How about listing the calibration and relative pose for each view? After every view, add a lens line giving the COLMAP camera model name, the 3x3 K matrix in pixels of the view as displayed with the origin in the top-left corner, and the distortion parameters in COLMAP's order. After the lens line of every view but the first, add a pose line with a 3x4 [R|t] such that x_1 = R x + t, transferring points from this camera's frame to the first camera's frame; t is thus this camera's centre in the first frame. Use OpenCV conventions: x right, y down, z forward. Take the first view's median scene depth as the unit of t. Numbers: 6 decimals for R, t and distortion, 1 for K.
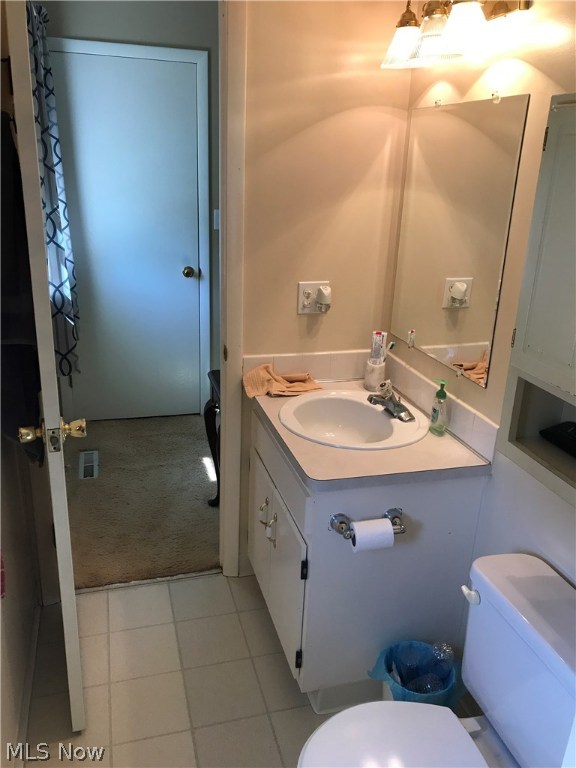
lens RADIAL K [[632.9, 0, 287.6], [0, 632.9, 384.1], [0, 0, 1]] dist [-0.000203, -0.000272]
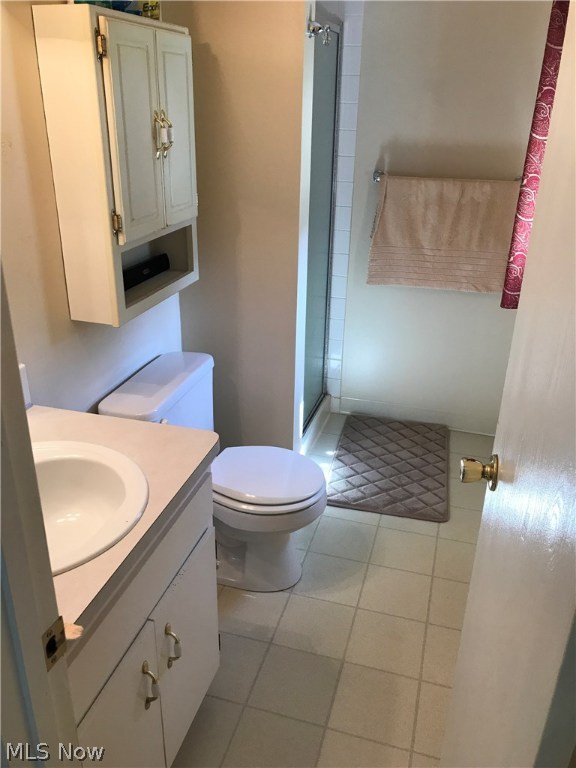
lens RADIAL K [[632.9, 0, 287.4], [0, 632.9, 383.7], [0, 0, 1]] dist [-0.000203, -0.000272]
pose [[-0.843805, -0.264246, 0.467083, -0.407416], [0.132988, 0.740257, 0.659040, -0.441380], [-0.519910, 0.618218, -0.589492, 1.283179]]
